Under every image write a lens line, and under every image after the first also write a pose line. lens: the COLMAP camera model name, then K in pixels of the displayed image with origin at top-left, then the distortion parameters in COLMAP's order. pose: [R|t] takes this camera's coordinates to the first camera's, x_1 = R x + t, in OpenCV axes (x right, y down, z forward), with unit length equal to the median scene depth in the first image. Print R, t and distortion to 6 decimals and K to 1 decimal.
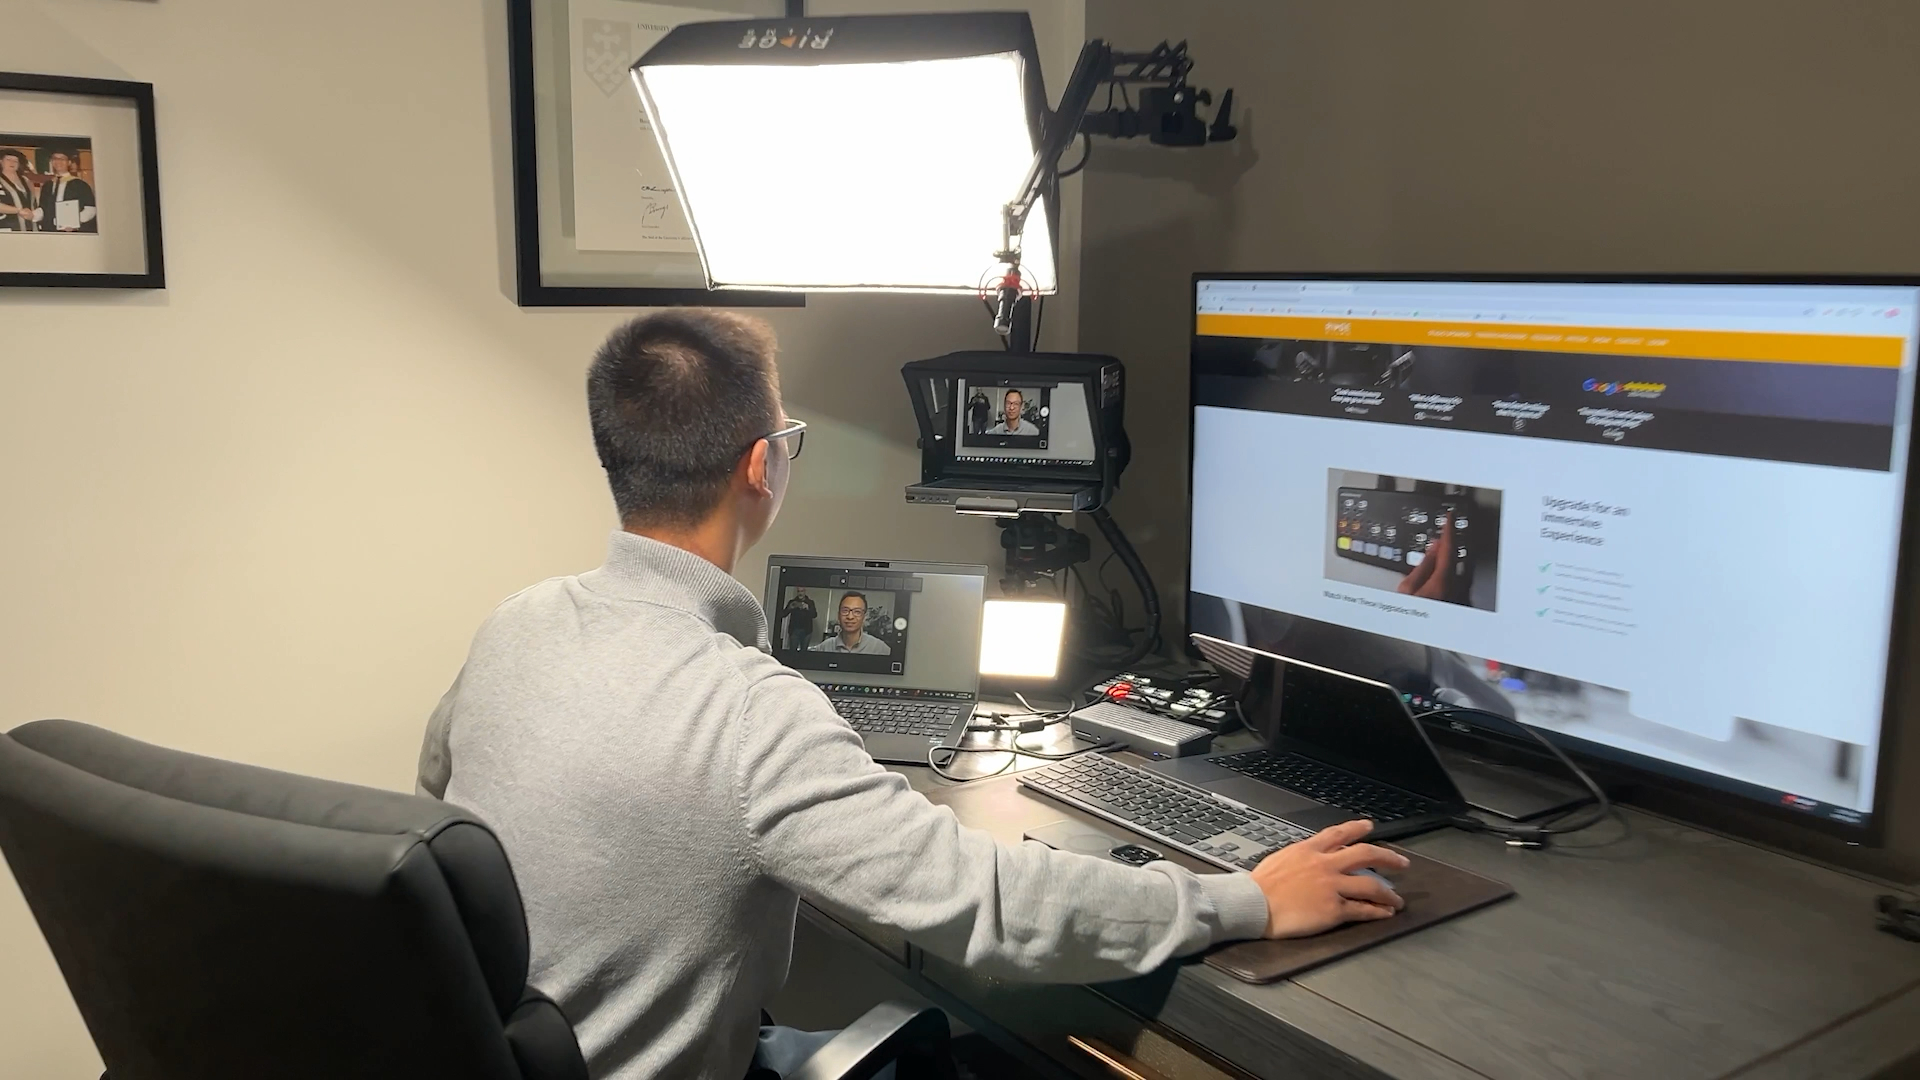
lens RADIAL K [[1492.9, 0, 960.0], [0, 1492.9, 540.0], [0, 0, 1]] dist [0.012100, -0.071777]
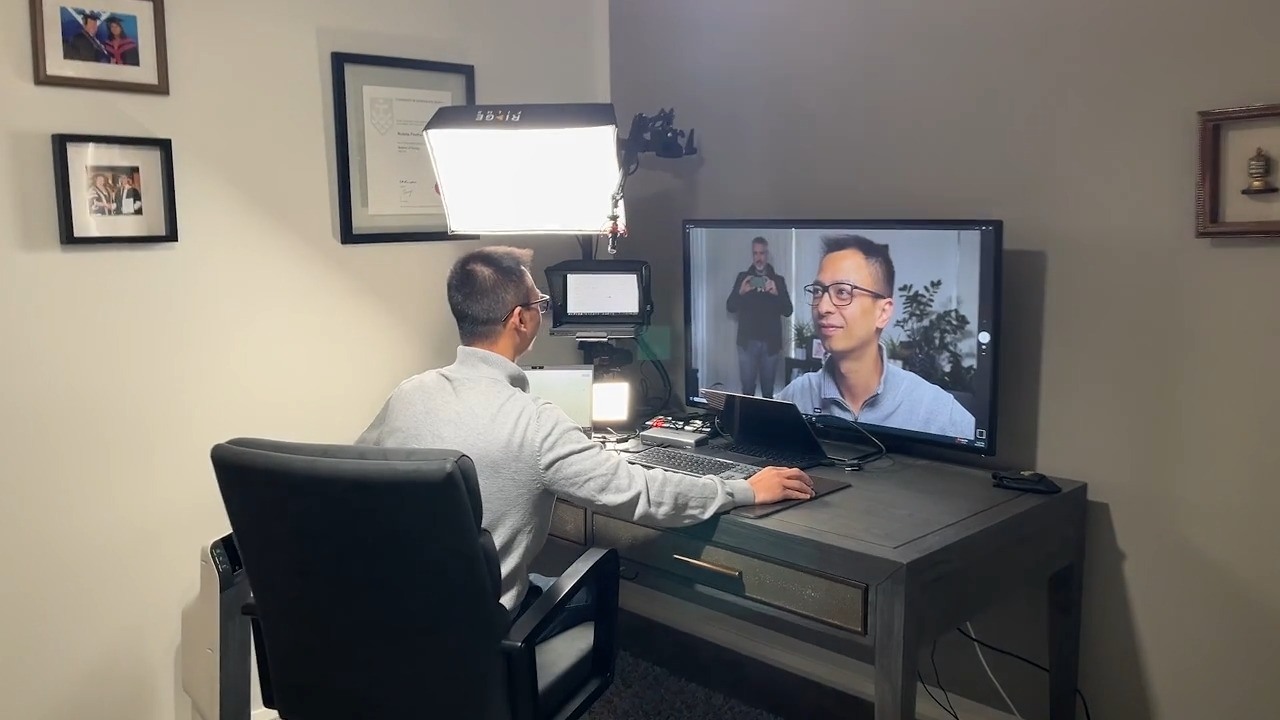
lens RADIAL K [[984.6, 0, 640.0], [0, 984.6, 360.0], [0, 0, 1]] dist [0.000190, -0.170869]
pose [[0.983644, -0.046501, 0.174016, -0.186658], [0.049614, 0.998676, -0.013582, 0.038800], [-0.173154, 0.021993, 0.984649, -0.413759]]
